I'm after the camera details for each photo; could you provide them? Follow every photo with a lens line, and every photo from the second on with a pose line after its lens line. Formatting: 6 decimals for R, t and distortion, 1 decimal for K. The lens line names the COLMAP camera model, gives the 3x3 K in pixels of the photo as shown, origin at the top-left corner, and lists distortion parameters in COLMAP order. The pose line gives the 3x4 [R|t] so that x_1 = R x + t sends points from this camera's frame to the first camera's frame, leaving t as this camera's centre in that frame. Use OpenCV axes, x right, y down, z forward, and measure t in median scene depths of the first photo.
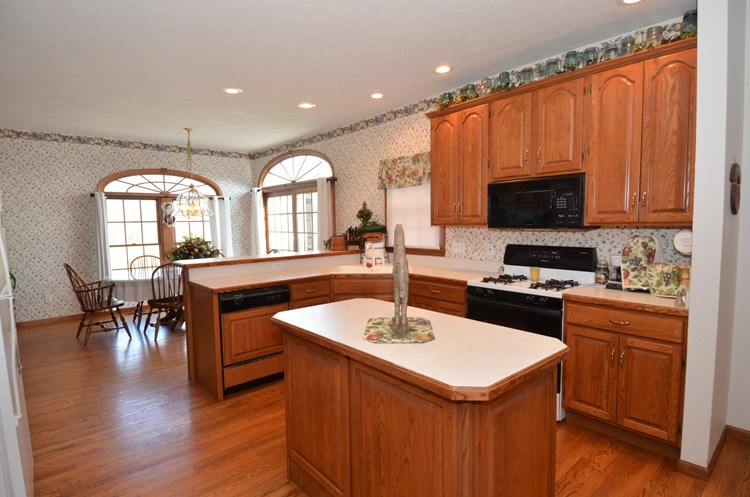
lens RADIAL K [[391.9, 0, 378.2], [0, 391.9, 250.9], [0, 0, 1]] dist [0.032598, -0.037405]
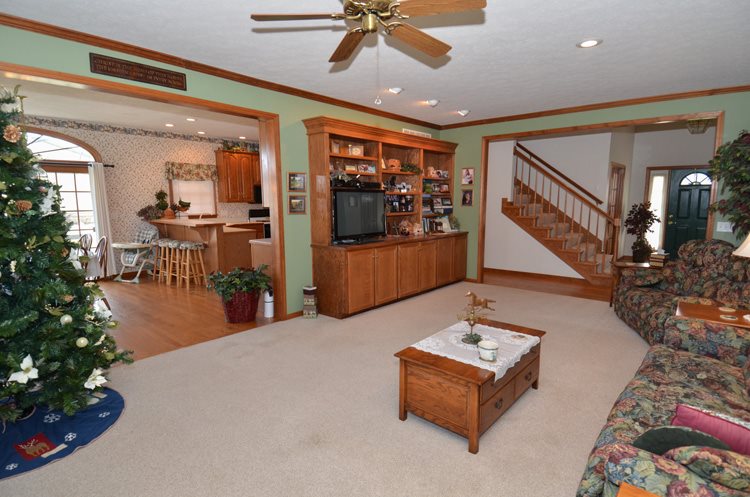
lens RADIAL K [[391.9, 0, 382.0], [0, 391.9, 251.7], [0, 0, 1]] dist [0.032598, -0.037405]
pose [[-0.148921, -0.113031, 0.982368, -1.368108], [0.086871, 0.988109, 0.126860, 0.002649], [-0.985026, 0.104231, -0.137331, 0.314290]]
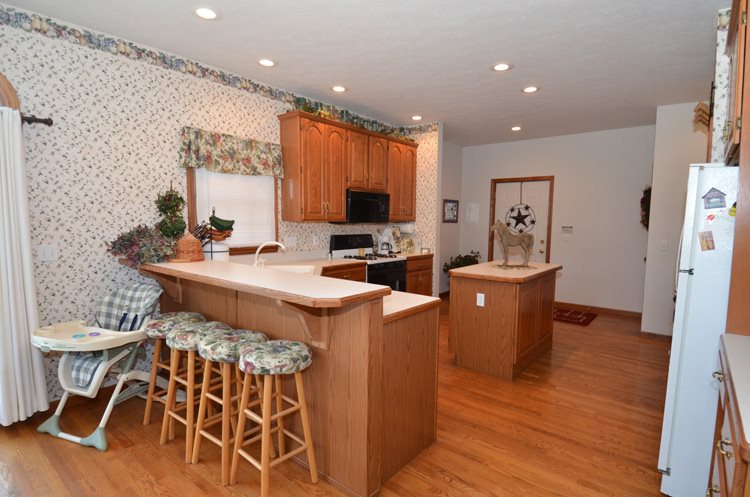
lens RADIAL K [[391.9, 0, 378.4], [0, 391.9, 252.4], [0, 0, 1]] dist [0.032598, -0.037405]
pose [[-0.172784, -0.063533, 0.982908, -0.590499], [0.076638, 0.994025, 0.077724, -0.029644], [-0.981974, 0.088757, -0.166883, 0.631662]]
